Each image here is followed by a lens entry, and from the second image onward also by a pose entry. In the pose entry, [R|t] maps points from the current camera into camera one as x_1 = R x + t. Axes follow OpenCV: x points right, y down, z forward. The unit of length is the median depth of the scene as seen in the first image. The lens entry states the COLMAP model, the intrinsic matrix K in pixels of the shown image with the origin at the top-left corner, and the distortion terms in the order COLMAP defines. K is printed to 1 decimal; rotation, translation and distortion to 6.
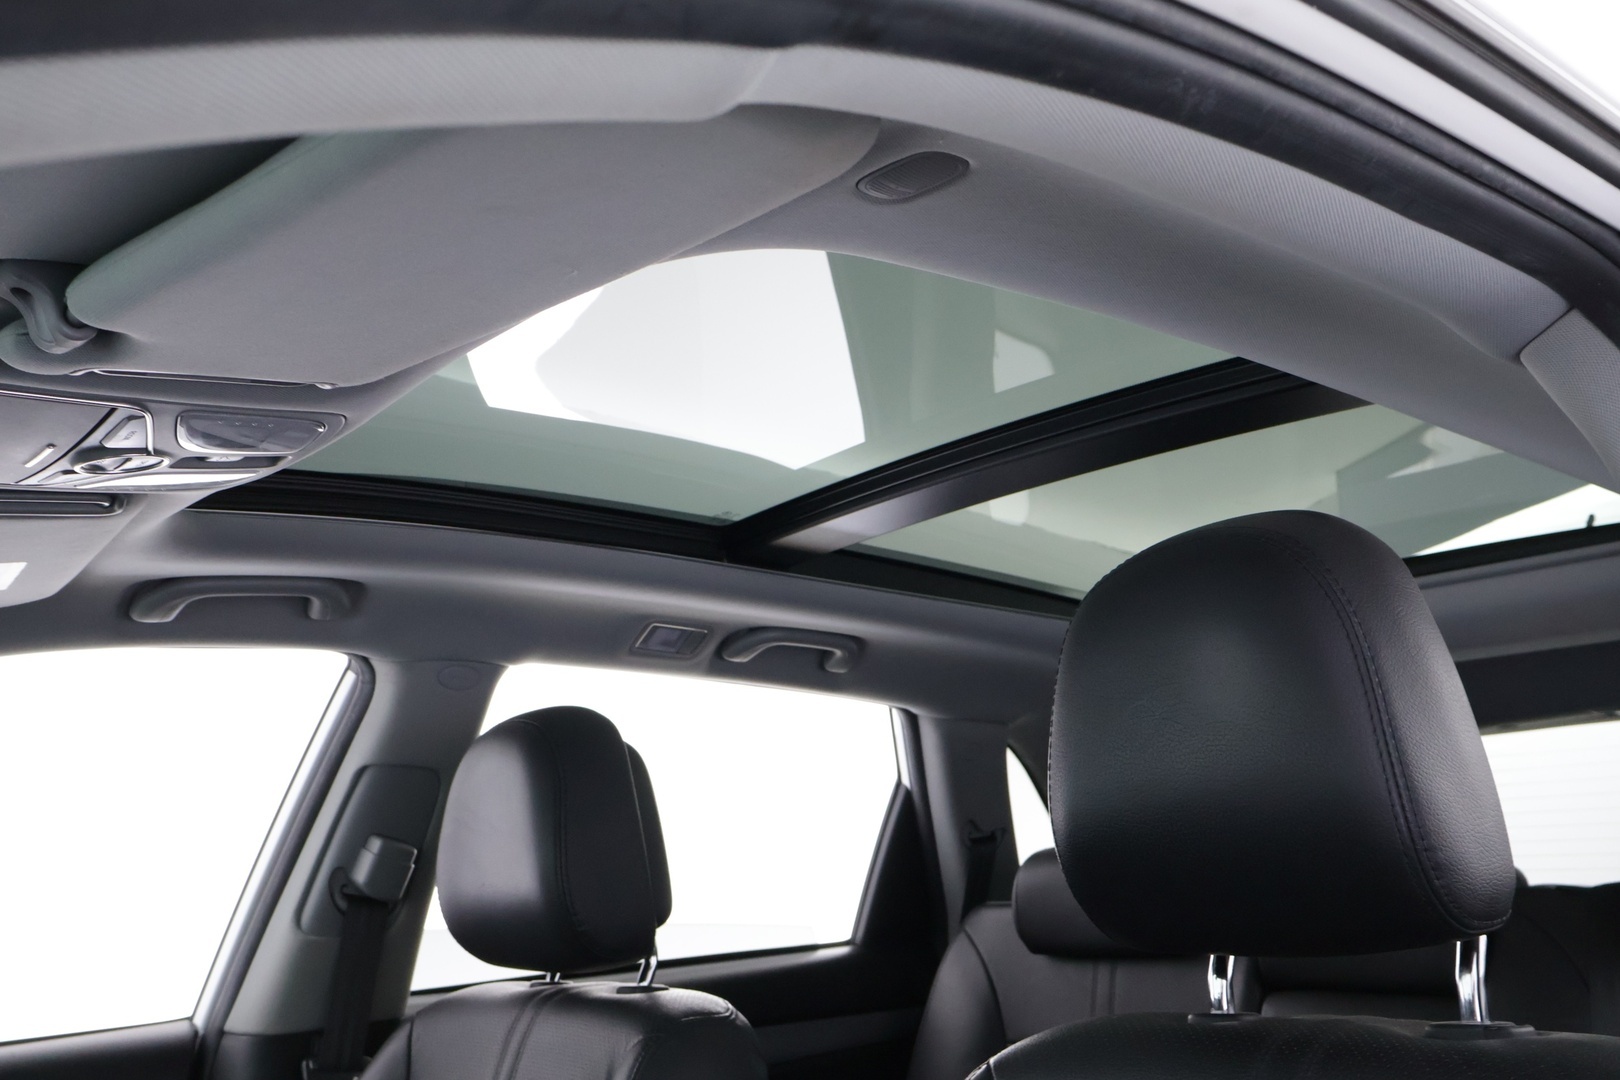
lens RADIAL K [[1534.7, 0, 811.6], [0, 1534.7, 538.6], [0, 0, 1]] dist [0.021343, 0.000000]
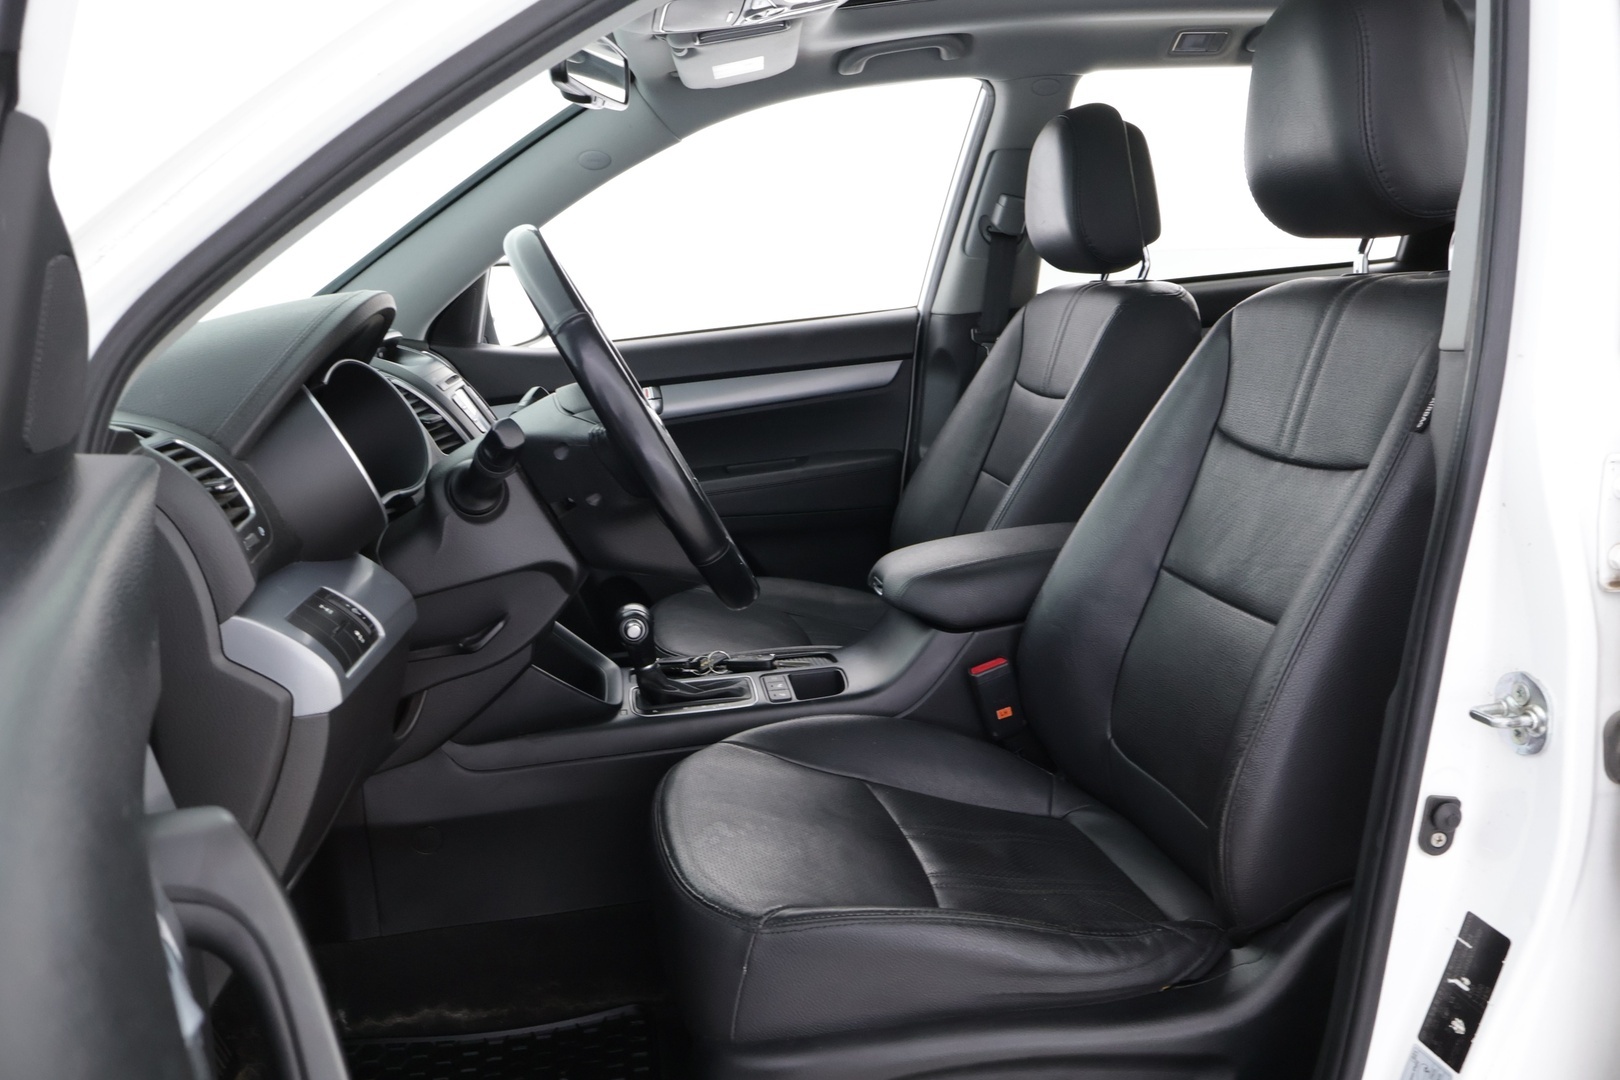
lens RADIAL K [[1340.9, 0, 805.8], [0, 1340.9, 544.7], [0, 0, 1]] dist [0.007735, 0.001540]
pose [[0.847432, 0.083676, -0.524268, 0.310778], [0.147264, 0.911702, 0.383553, -0.042585], [0.510071, -0.402241, 0.760283, -0.323243]]
